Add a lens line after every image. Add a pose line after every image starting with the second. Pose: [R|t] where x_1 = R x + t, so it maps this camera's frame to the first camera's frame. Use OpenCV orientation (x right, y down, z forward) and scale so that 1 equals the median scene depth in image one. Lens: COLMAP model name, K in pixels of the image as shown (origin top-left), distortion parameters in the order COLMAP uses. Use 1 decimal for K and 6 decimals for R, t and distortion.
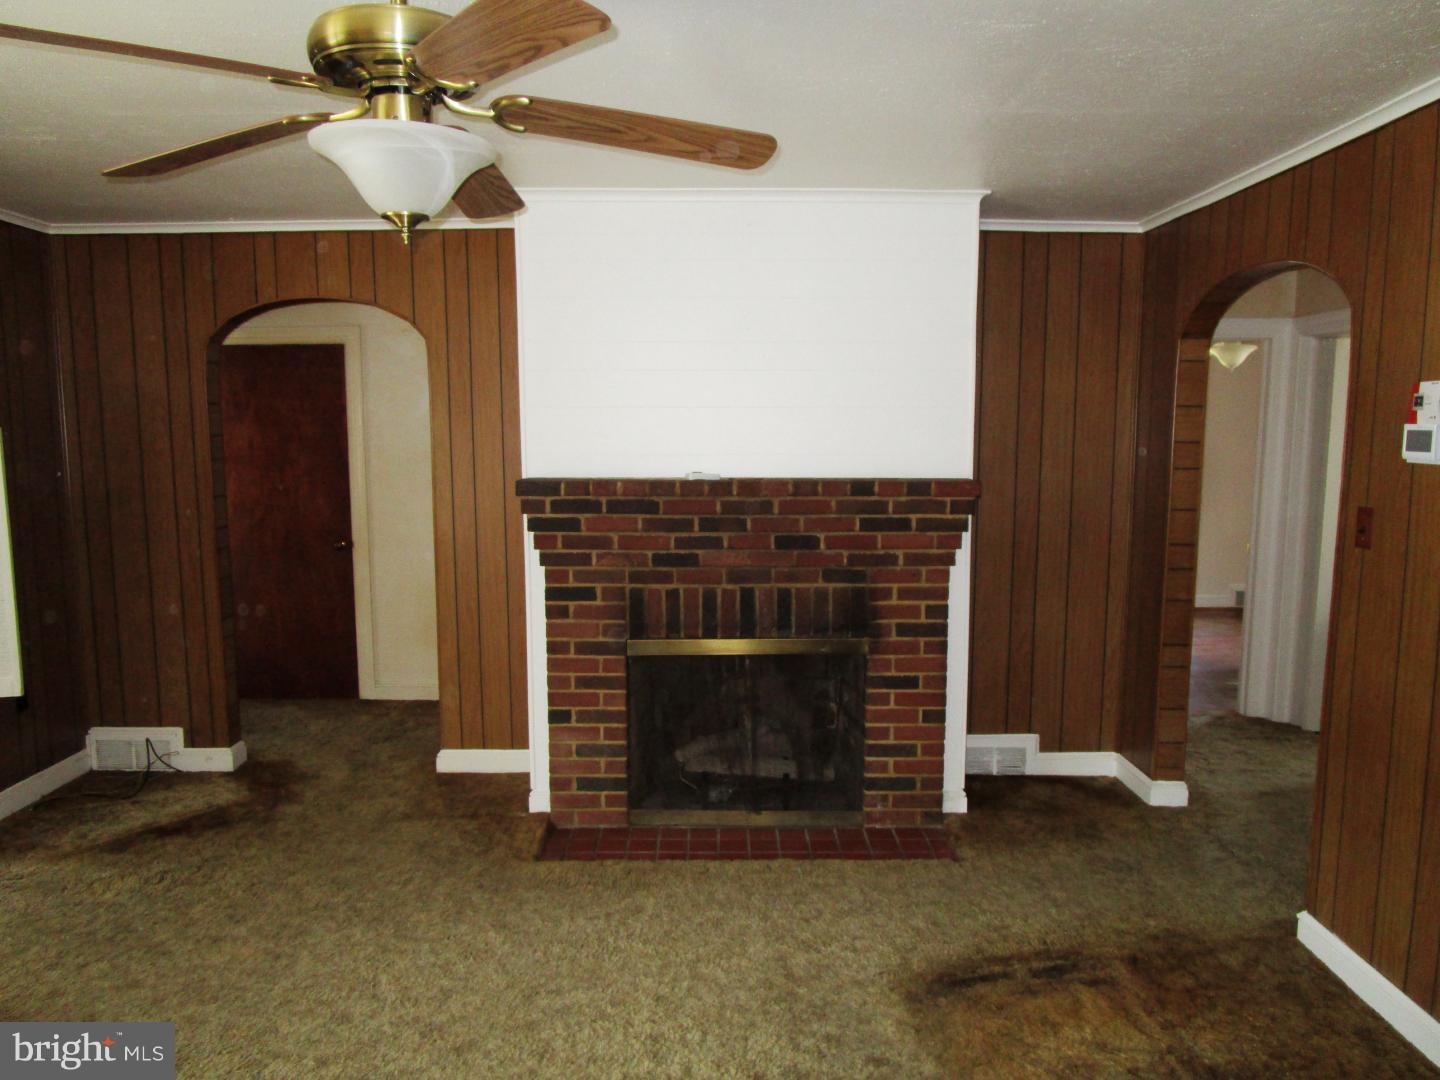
lens RADIAL K [[1021.1, 0, 715.9], [0, 1021.1, 541.5], [0, 0, 1]] dist [-0.032808, 0.011443]
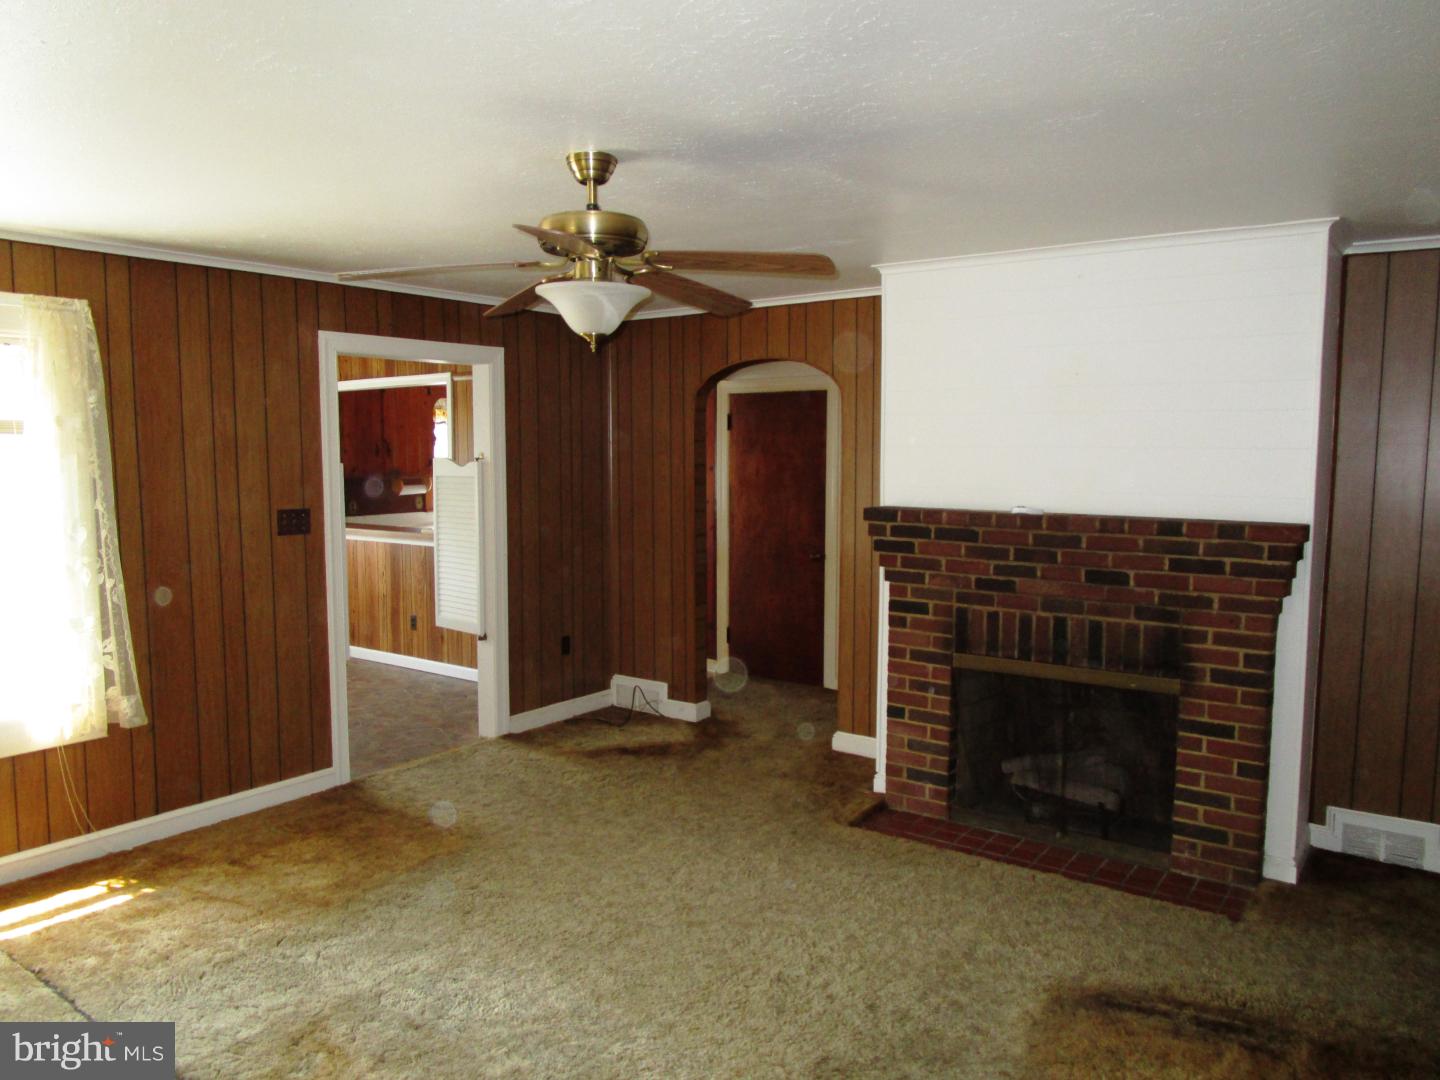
lens RADIAL K [[1021.1, 0, 719.0], [0, 1021.1, 541.4], [0, 0, 1]] dist [-0.032808, 0.011443]
pose [[0.810564, 0.057418, -0.582828, 0.355517], [-0.072763, 0.997345, -0.002939, -0.004121], [0.581112, 0.044791, 0.812590, -0.070271]]
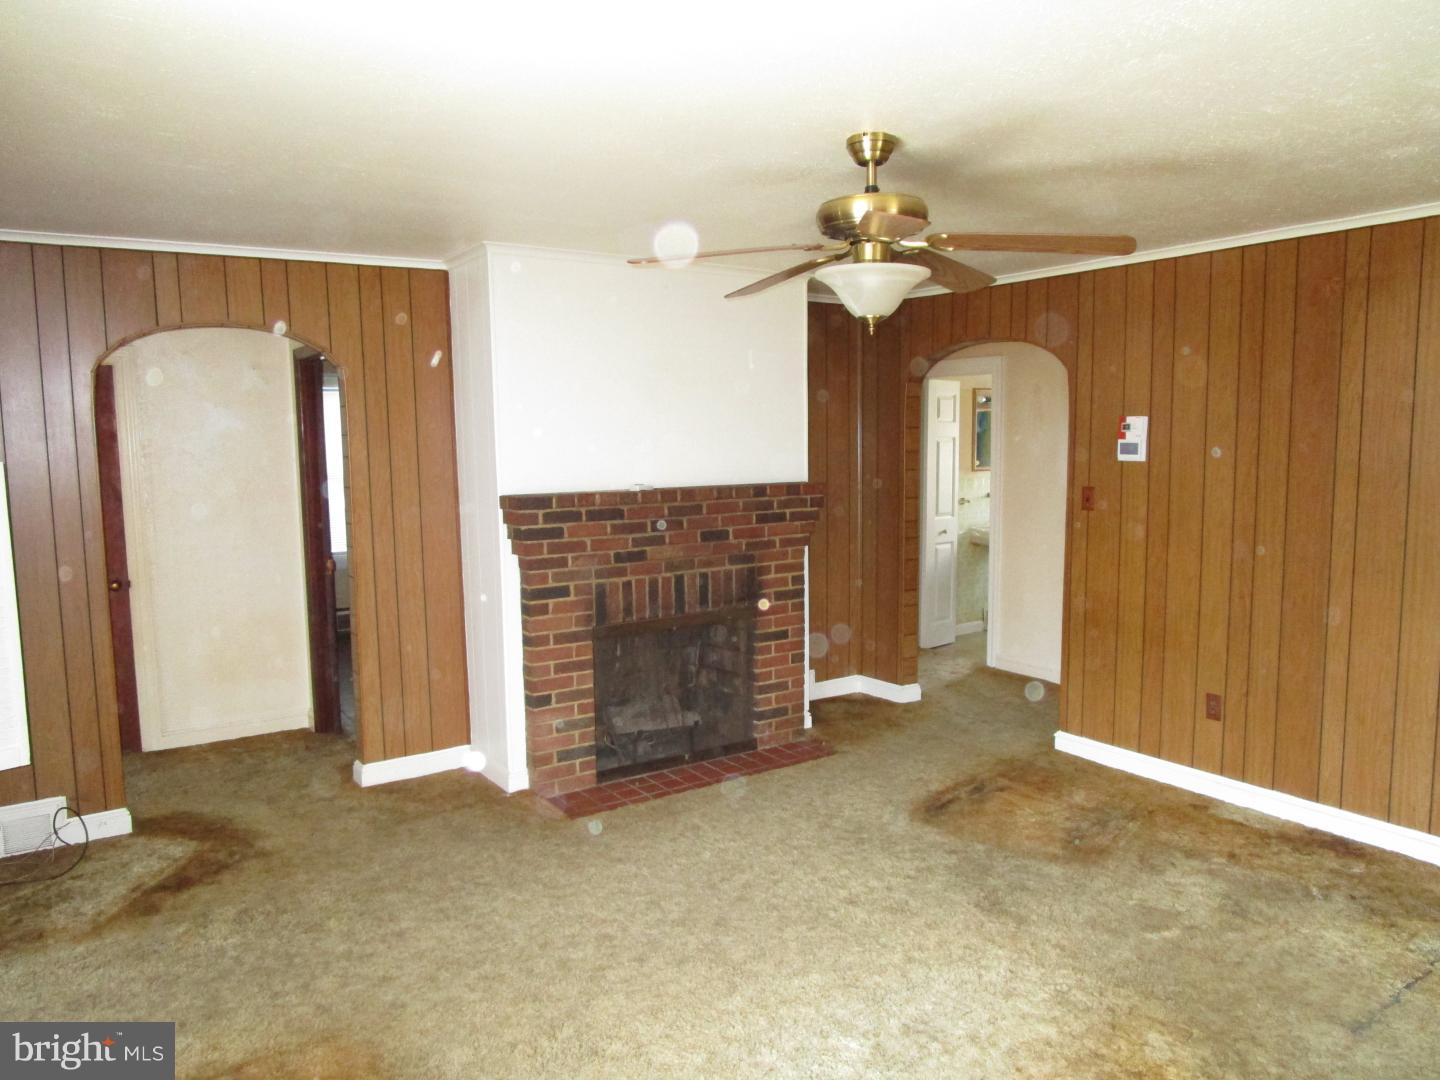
lens RADIAL K [[1021.1, 0, 716.1], [0, 1021.1, 546.5], [0, 0, 1]] dist [-0.032808, 0.011443]
pose [[0.826956, -0.070976, 0.557768, -0.632195], [0.076264, 0.996992, 0.013798, -0.003083], [-0.557070, 0.031127, 0.829882, -0.071371]]
